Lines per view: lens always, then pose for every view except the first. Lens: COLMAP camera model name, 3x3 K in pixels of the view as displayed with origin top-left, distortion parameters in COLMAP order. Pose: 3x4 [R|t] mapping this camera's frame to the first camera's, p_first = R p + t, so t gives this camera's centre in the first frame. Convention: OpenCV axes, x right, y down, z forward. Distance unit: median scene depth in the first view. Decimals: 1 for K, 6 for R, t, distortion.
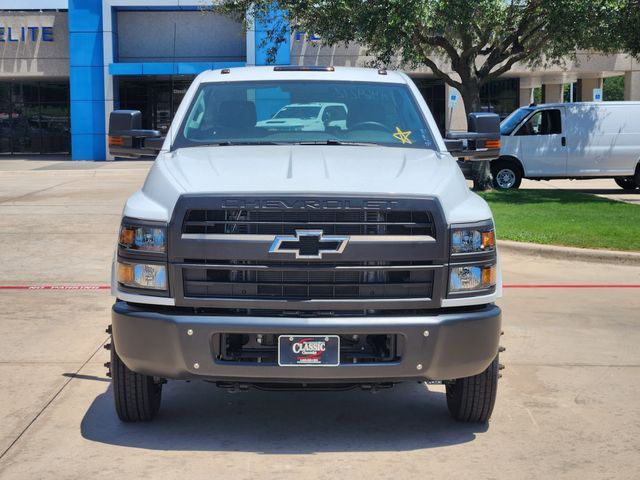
lens RADIAL K [[1171.2, 0, 326.9], [0, 1171.2, 240.8], [0, 0, 1]] dist [-0.005277, 0.000000]
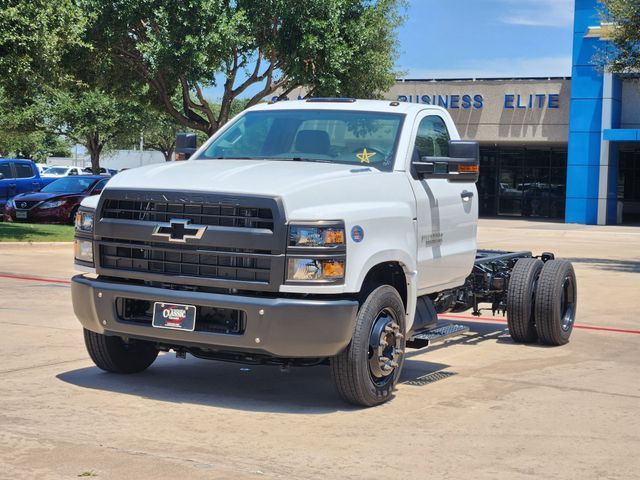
lens RADIAL K [[1171.2, 0, 321.4], [0, 1171.2, 239.8], [0, 0, 1]] dist [-0.005277, 0.000000]
pose [[0.882734, 0.051983, -0.466988, 0.688454], [-0.080507, 0.995897, -0.041321, 0.051162], [0.462924, 0.074071, 0.883298, -0.026487]]
